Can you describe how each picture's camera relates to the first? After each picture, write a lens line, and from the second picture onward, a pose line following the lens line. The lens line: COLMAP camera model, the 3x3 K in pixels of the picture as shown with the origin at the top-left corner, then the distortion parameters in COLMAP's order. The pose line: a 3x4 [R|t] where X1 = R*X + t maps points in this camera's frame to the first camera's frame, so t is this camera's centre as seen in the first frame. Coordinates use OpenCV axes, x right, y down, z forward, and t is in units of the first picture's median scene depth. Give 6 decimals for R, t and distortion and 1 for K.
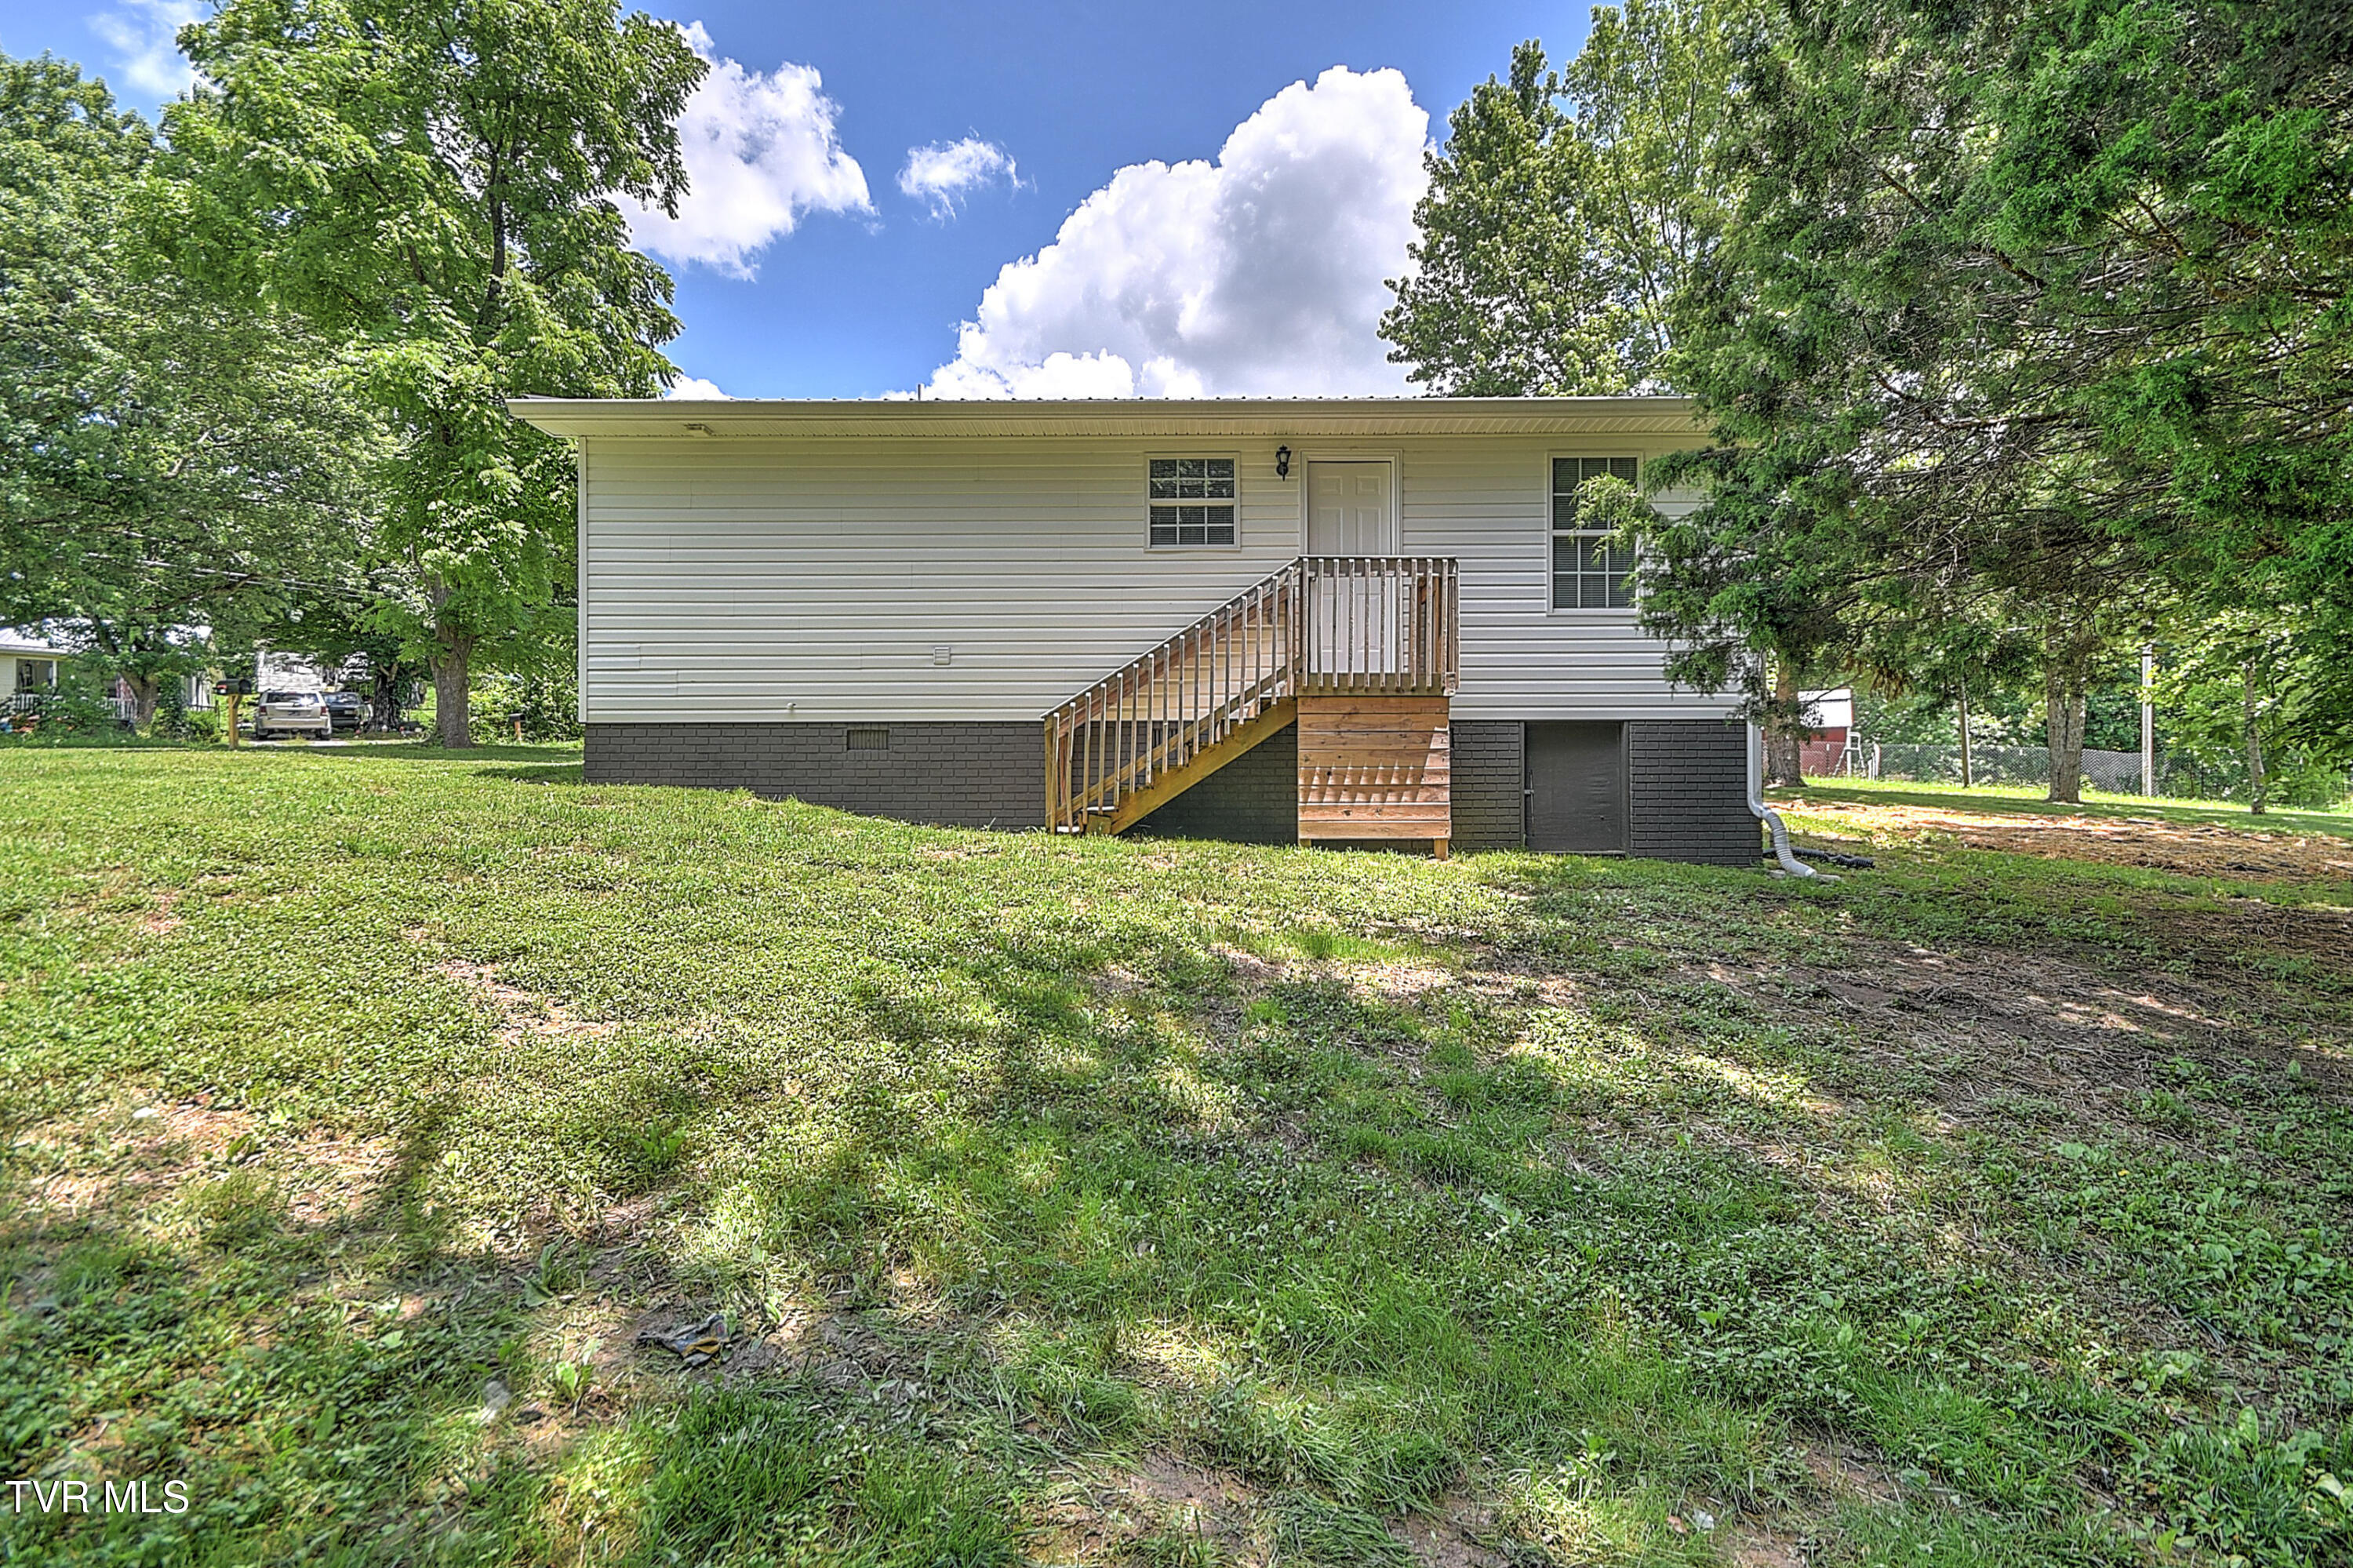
lens RADIAL K [[1010.3, 0, 1182.0], [0, 1010.3, 796.9], [0, 0, 1]] dist [0.024404, -0.016730]
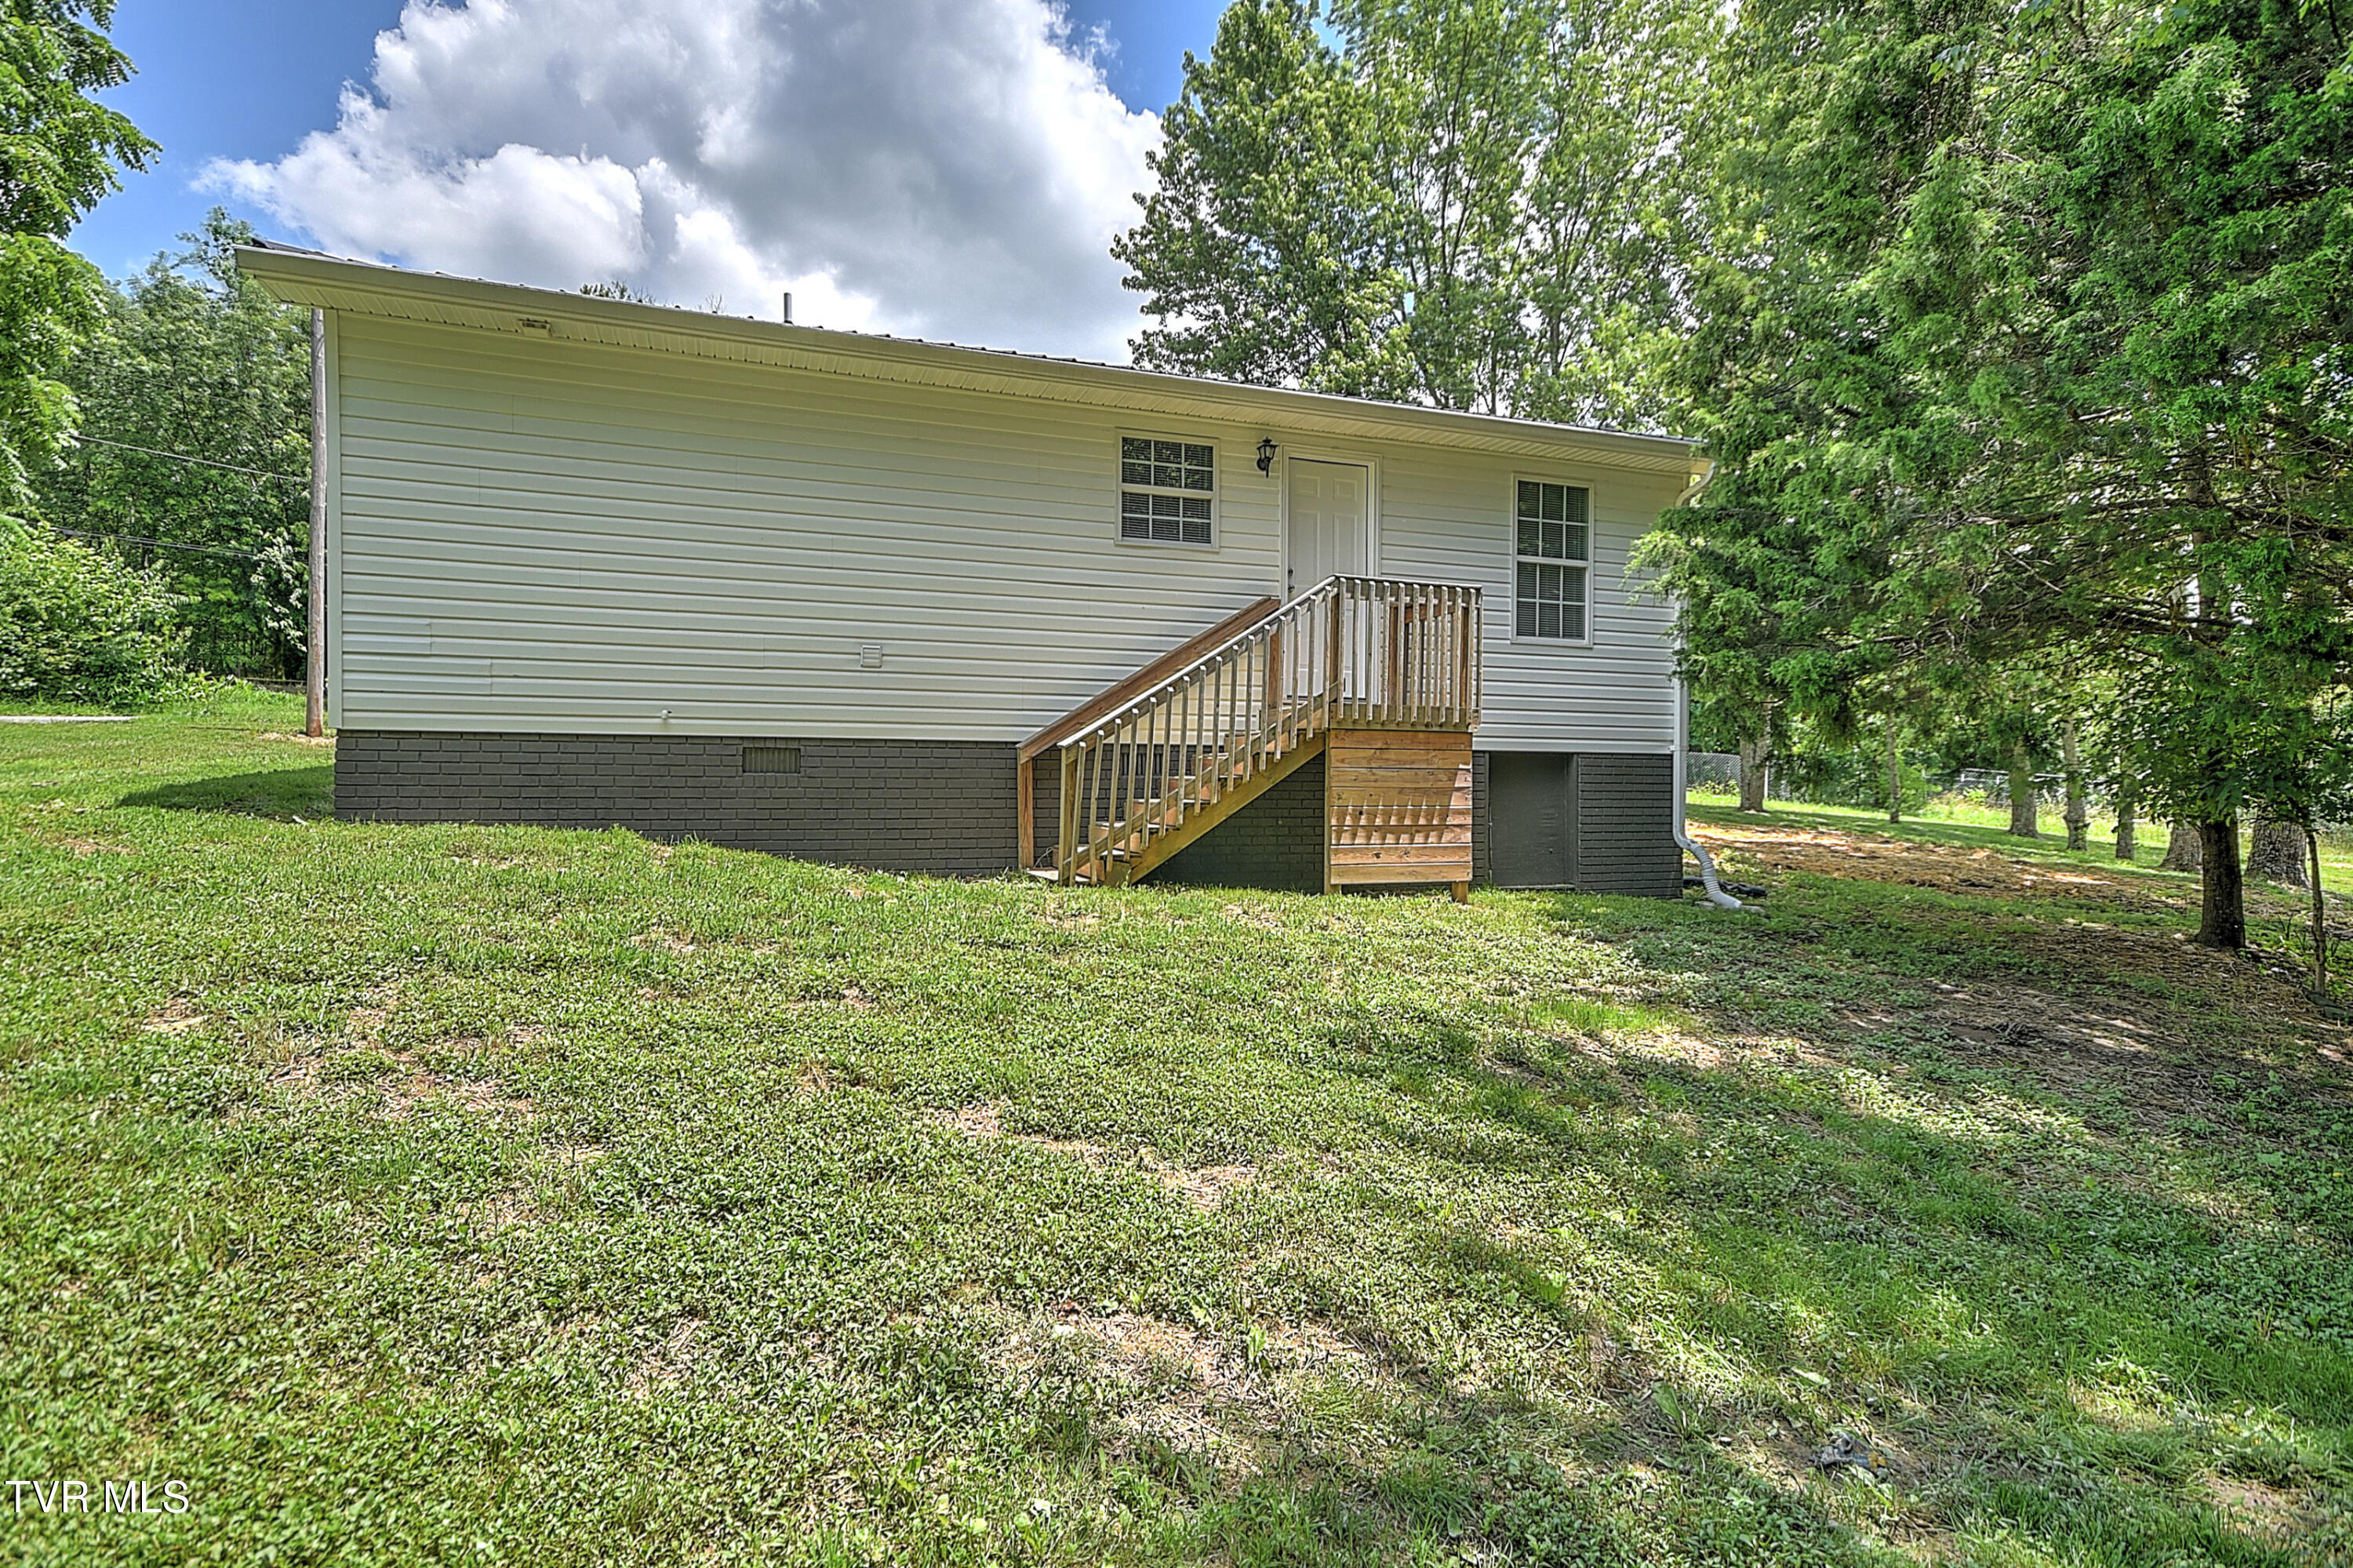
lens RADIAL K [[1249.0, 0, 1168.9], [0, 1249.0, 794.8], [0, 0, 1]] dist [0.030886, -0.000128]
pose [[0.933960, 0.005367, 0.357337, -0.368825], [-0.010123, 0.999883, 0.011440, -0.044178], [-0.357234, -0.014302, 0.933906, -0.002433]]
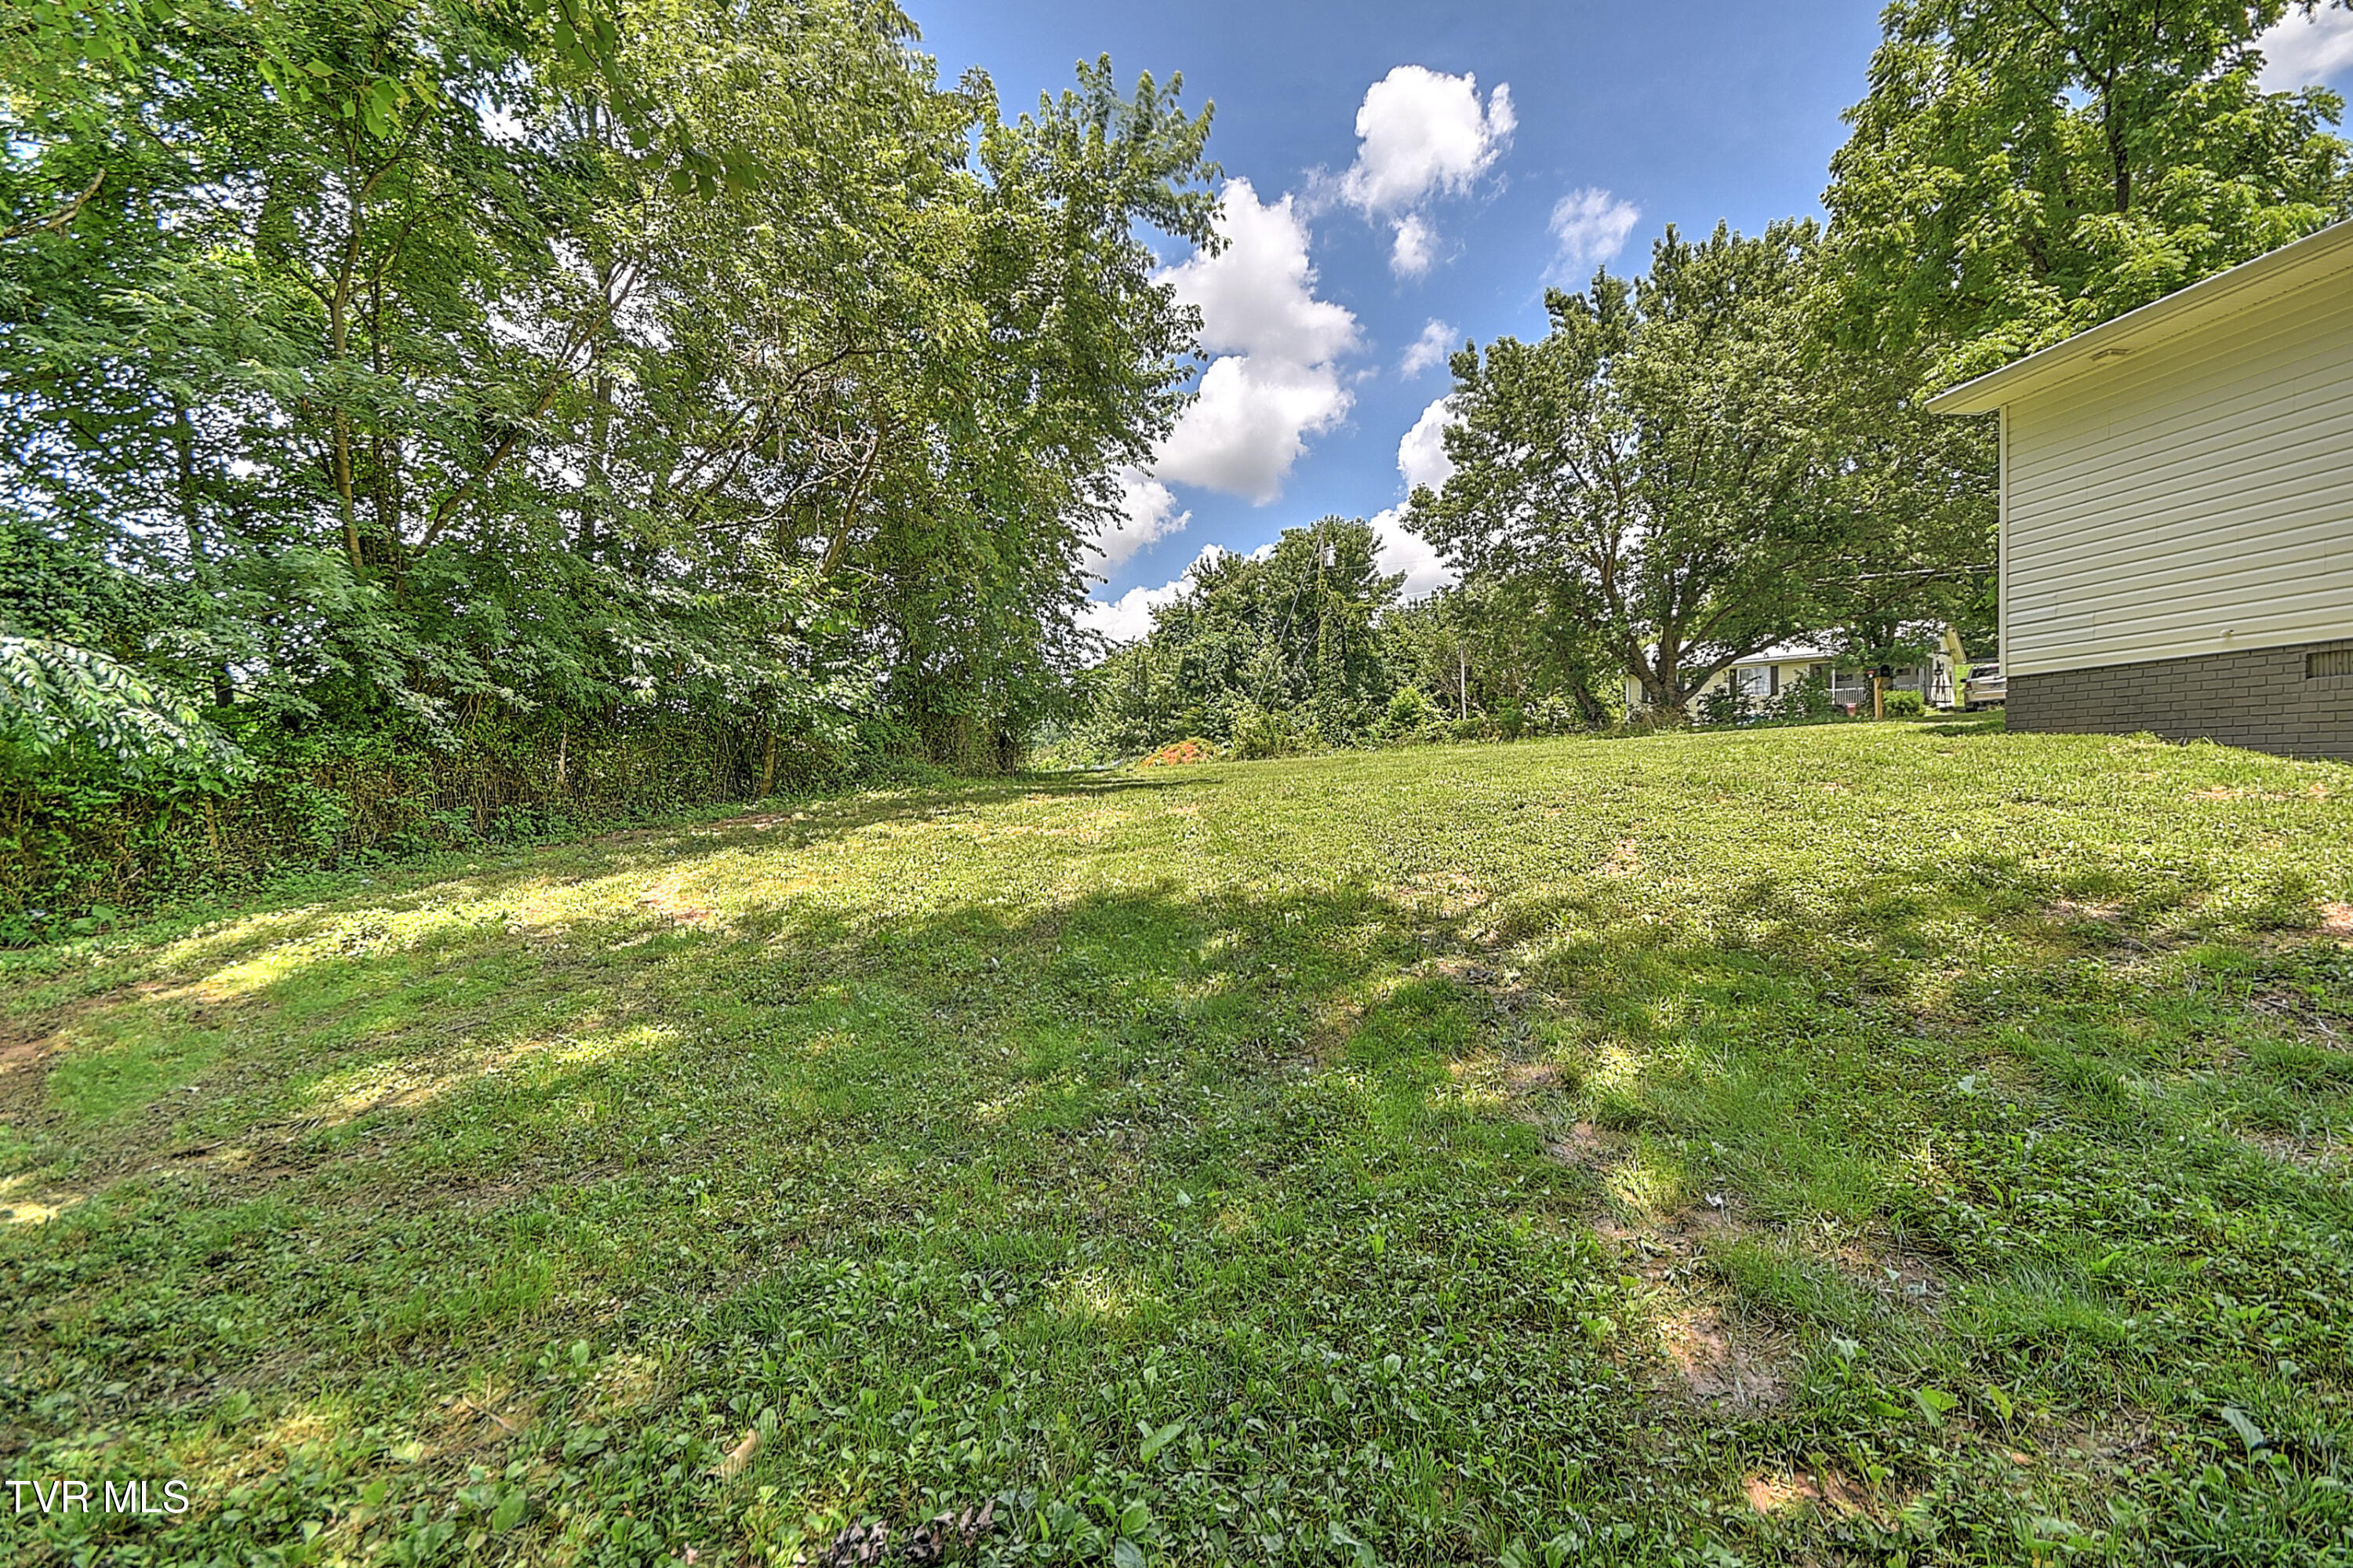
lens RADIAL K [[1010.3, 0, 1182.0], [0, 1010.3, 796.9], [0, 0, 1]] dist [0.024404, -0.016730]
pose [[0.126447, 0.014778, -0.991863, 0.355318], [0.014311, 0.999758, 0.016720, 0.021297], [0.991870, -0.016309, 0.126205, 0.015547]]
